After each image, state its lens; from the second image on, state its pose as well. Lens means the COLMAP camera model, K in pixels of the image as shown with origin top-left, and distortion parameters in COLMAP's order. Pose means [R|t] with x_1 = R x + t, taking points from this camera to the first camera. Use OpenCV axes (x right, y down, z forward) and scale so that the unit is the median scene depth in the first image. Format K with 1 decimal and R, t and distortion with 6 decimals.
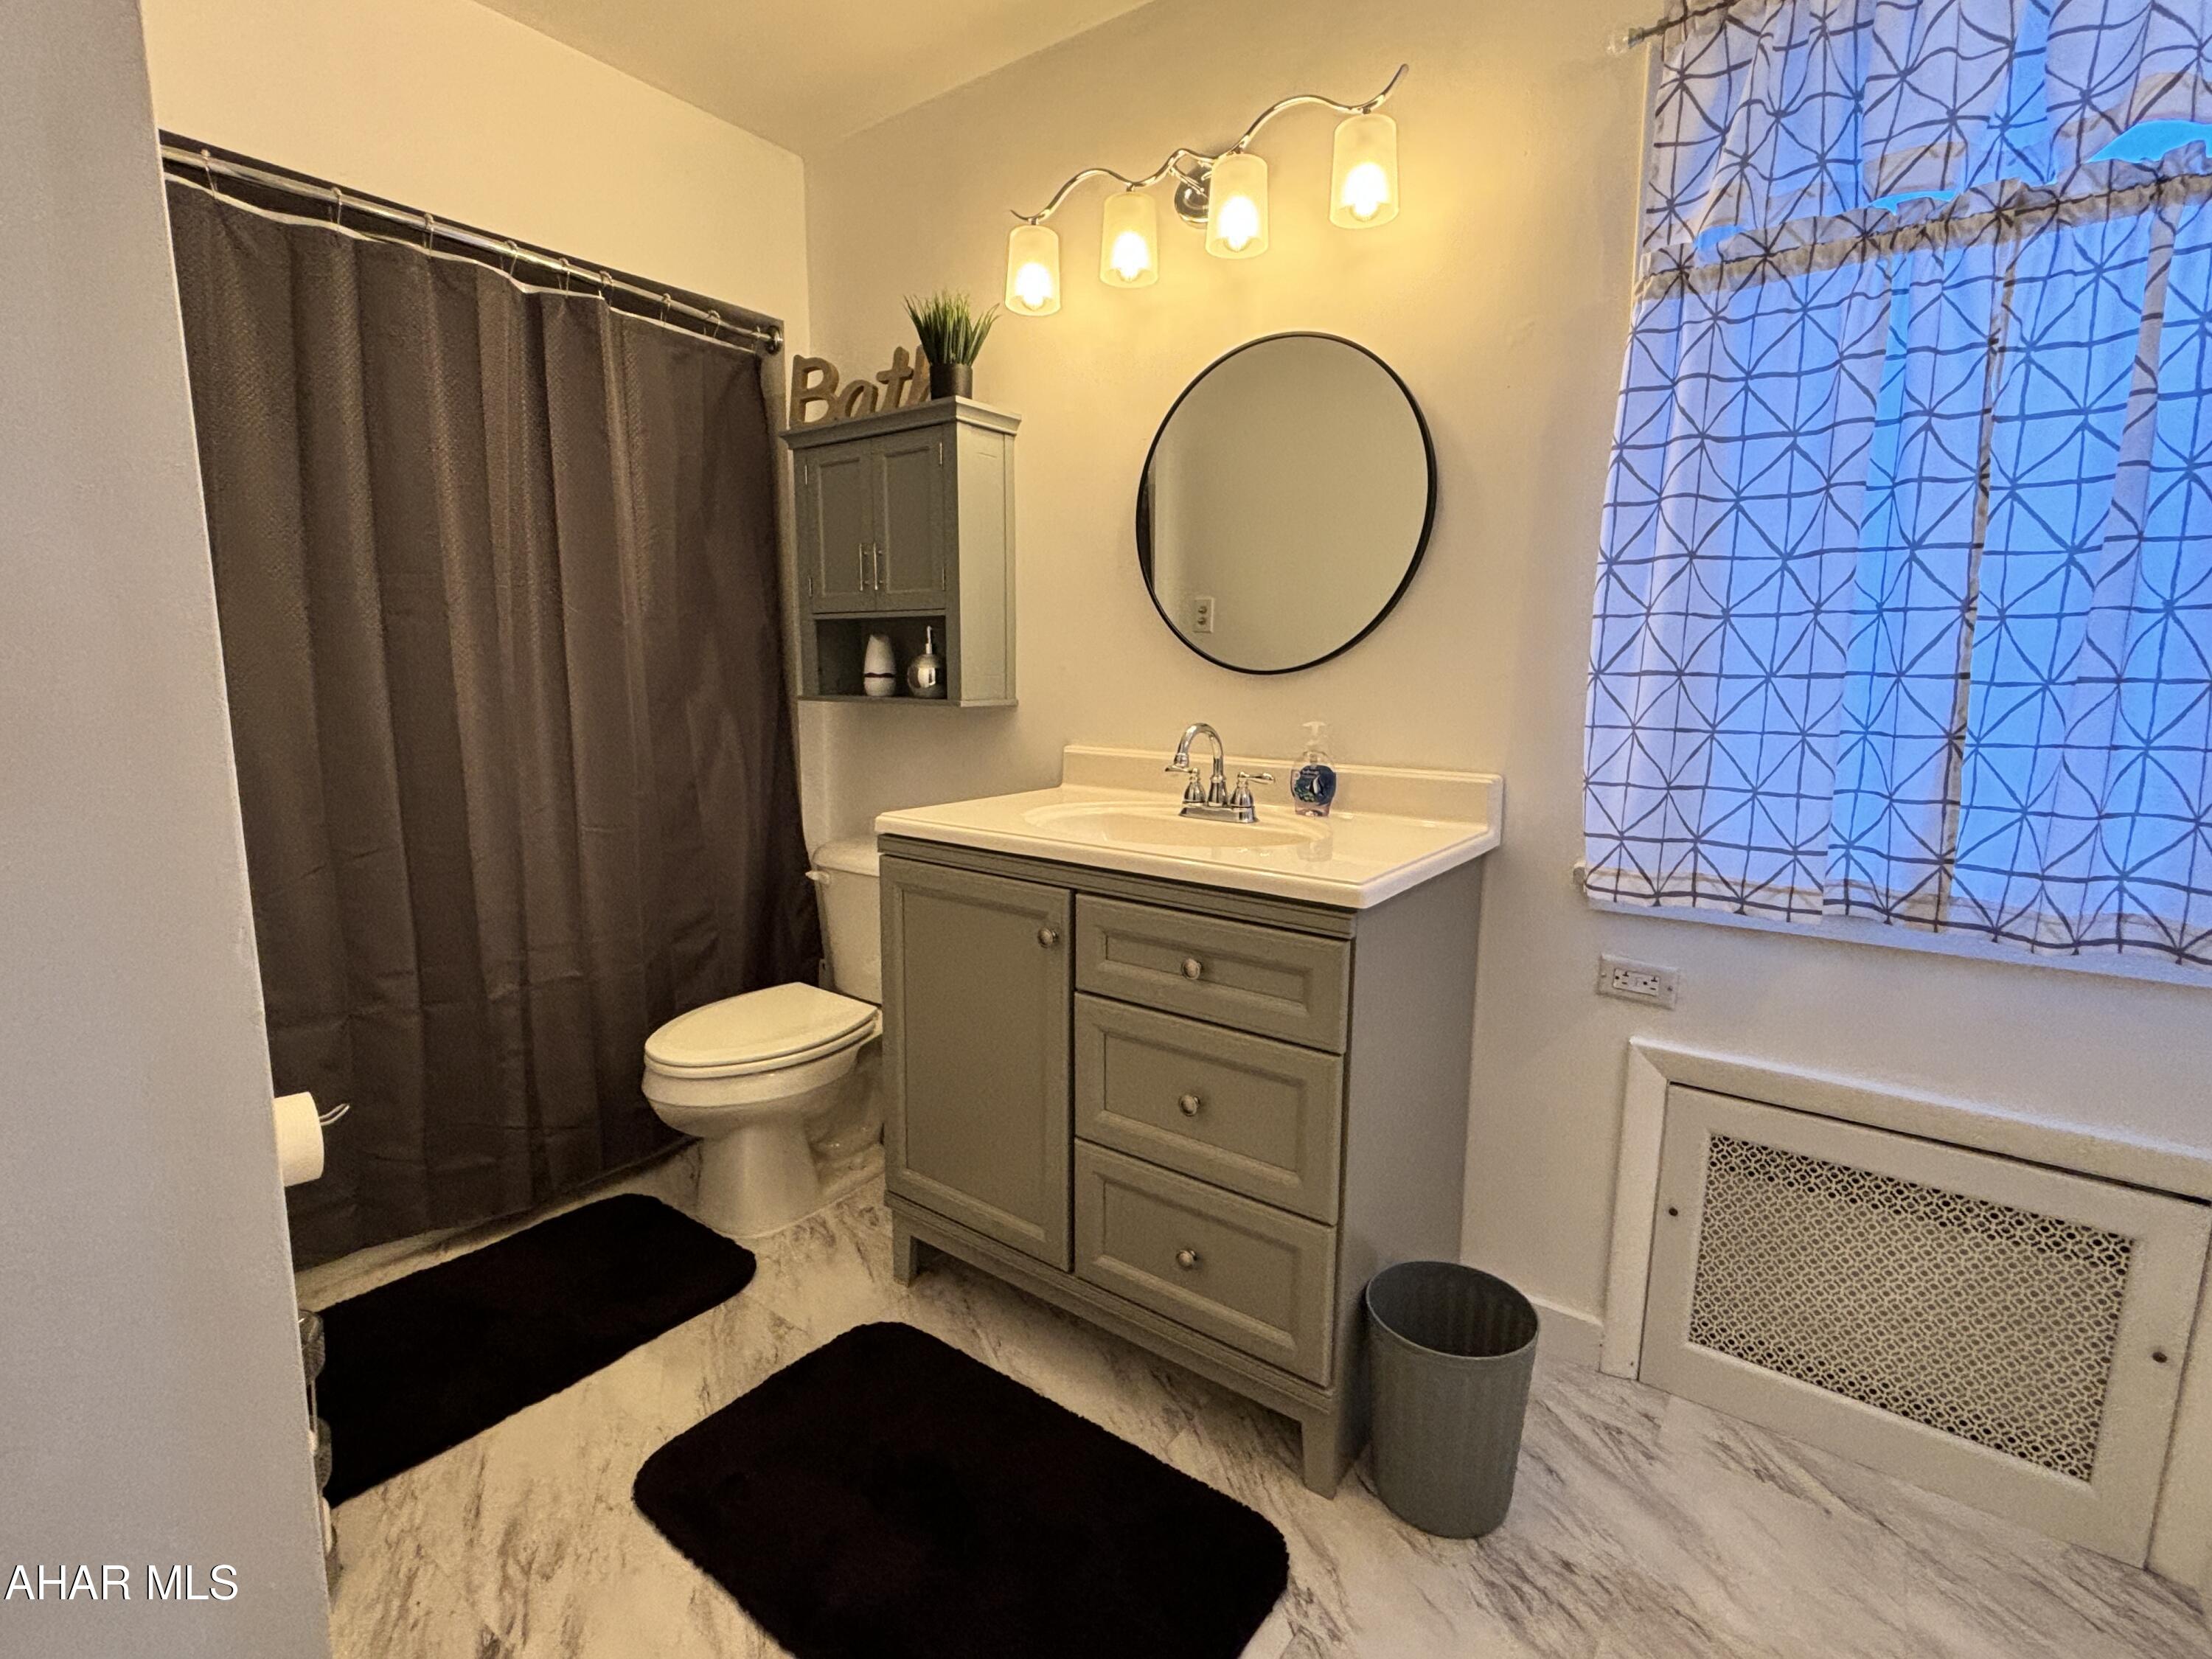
lens RADIAL K [[1055.5, 0, 1099.1], [0, 1055.5, 822.9], [0, 0, 1]] dist [-0.002444, -0.000113]
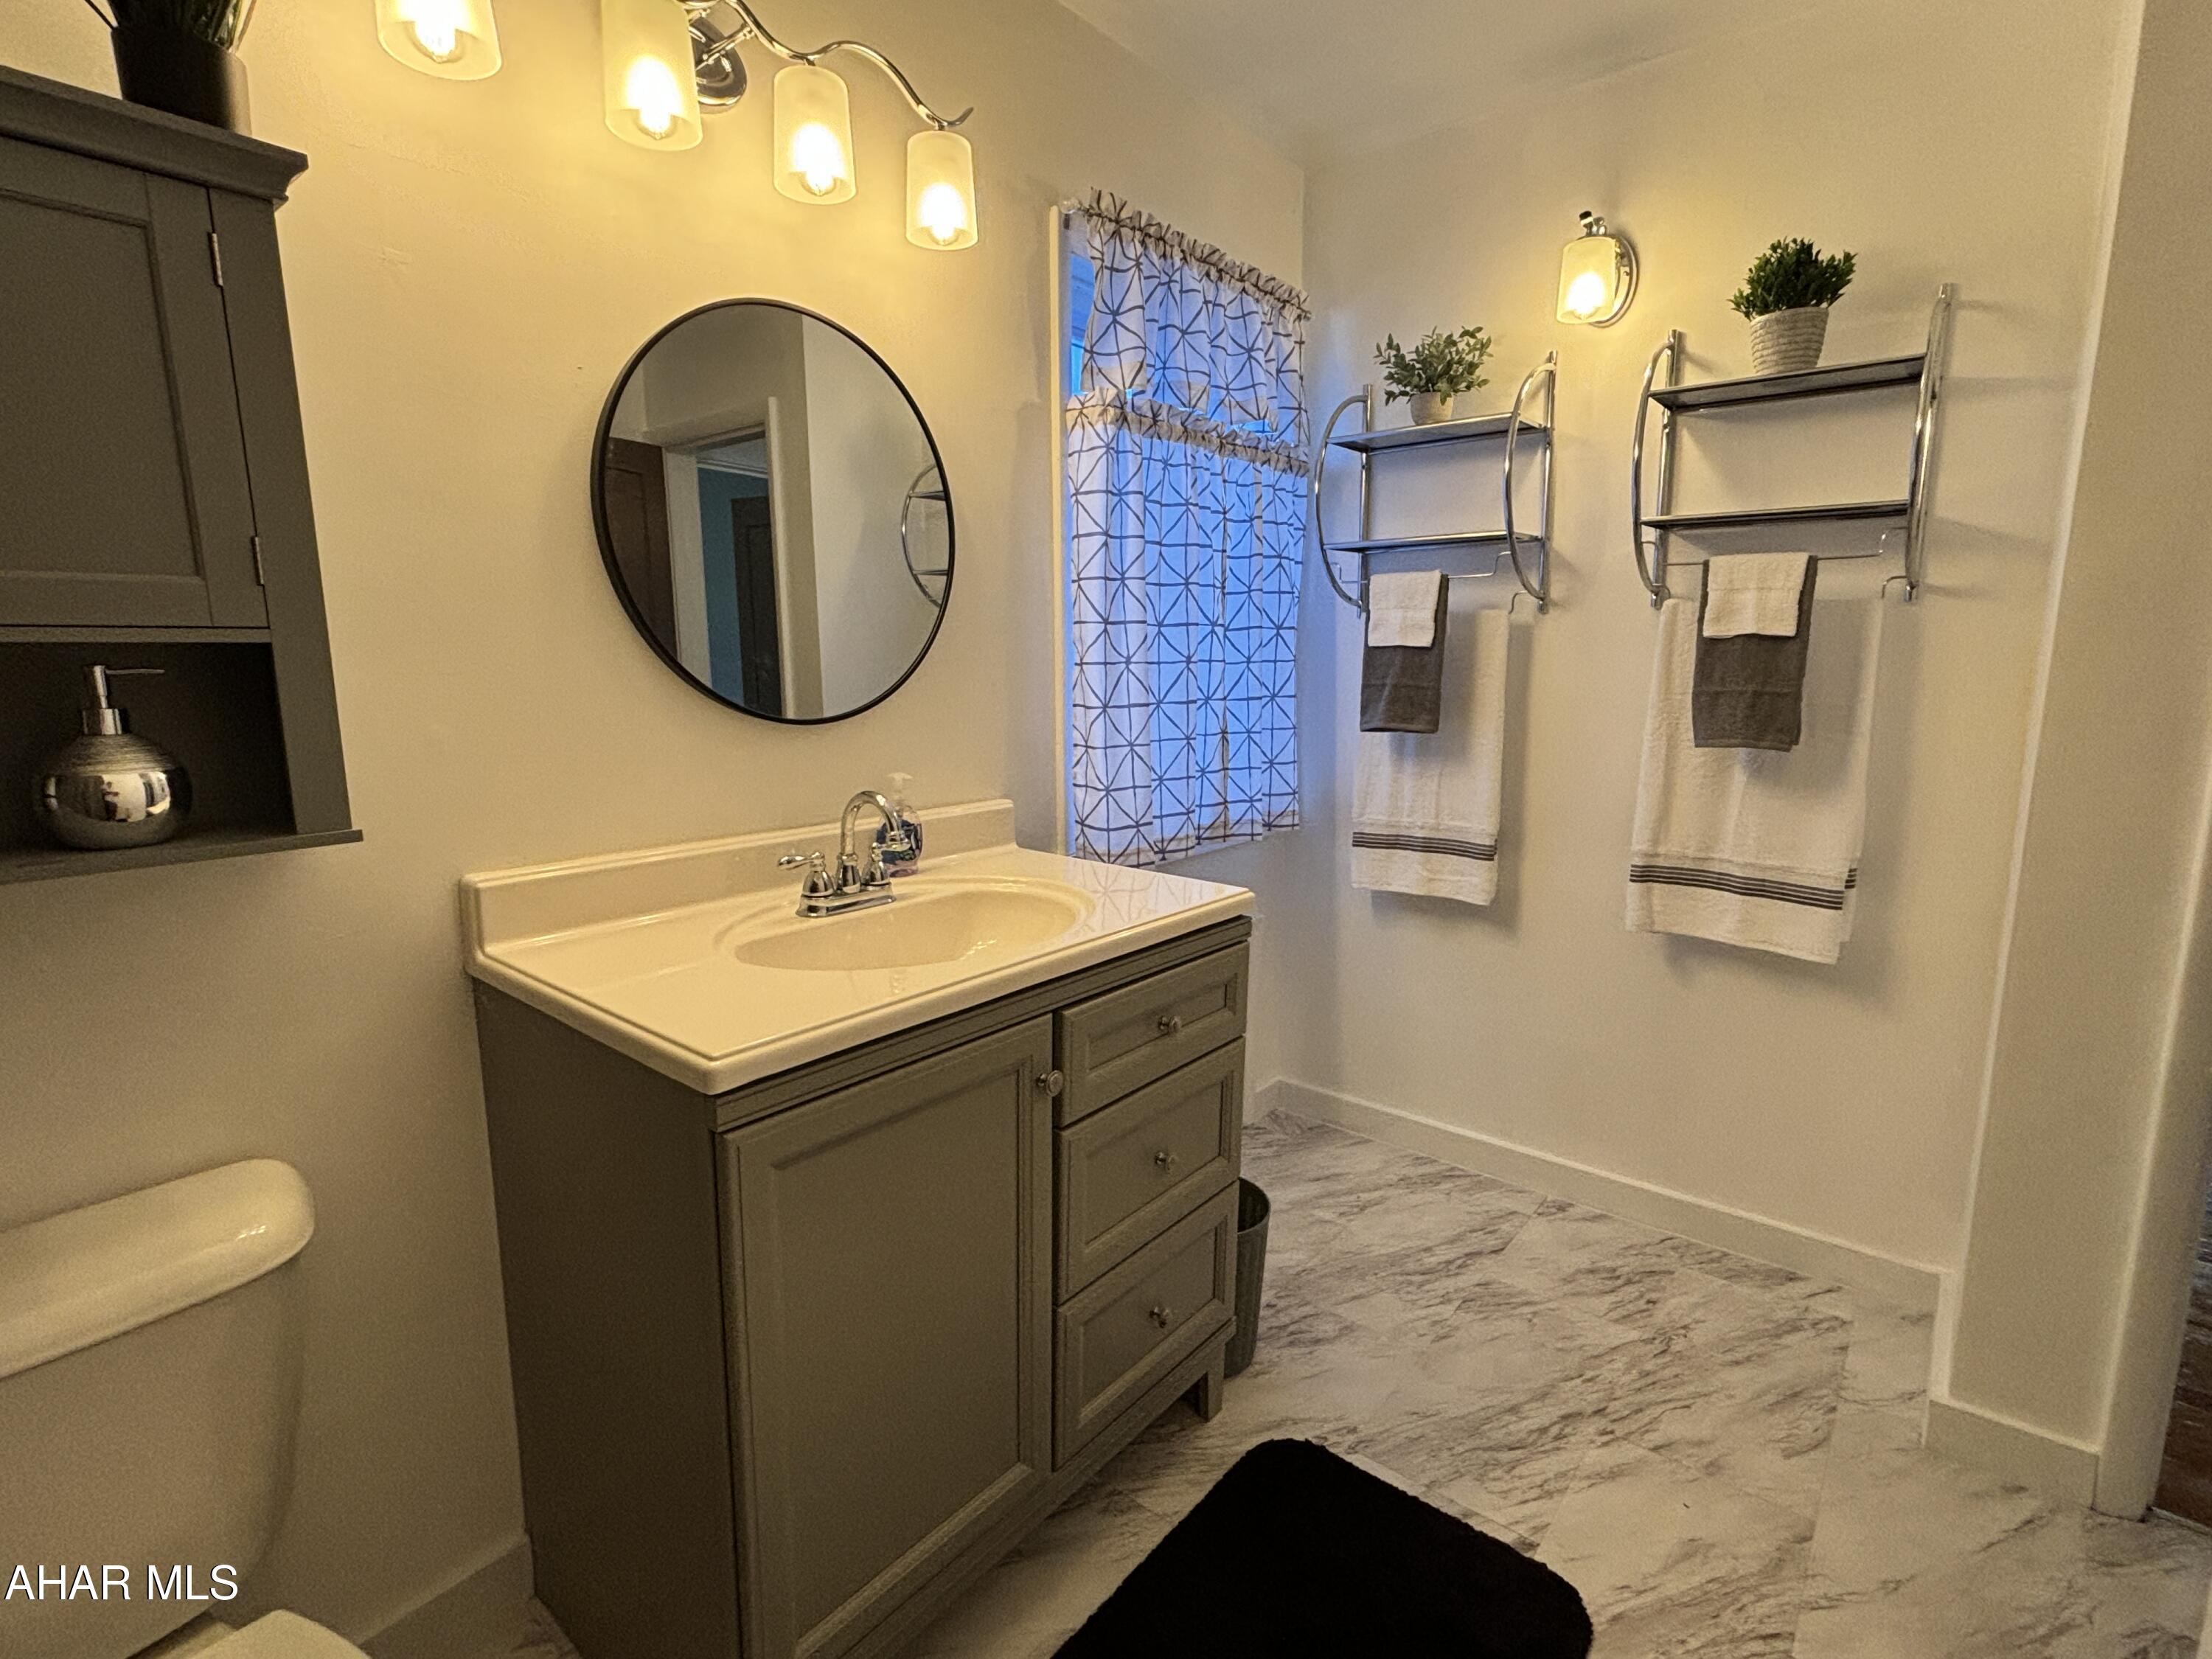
lens RADIAL K [[1055.5, 0, 1099.1], [0, 1055.5, 832.0], [0, 0, 1]] dist [-0.002444, -0.000113]
pose [[0.048954, -0.171559, 0.983957, -0.852691], [0.155883, 0.974378, 0.162133, -0.207714], [-0.986562, 0.145445, 0.074443, 0.963685]]
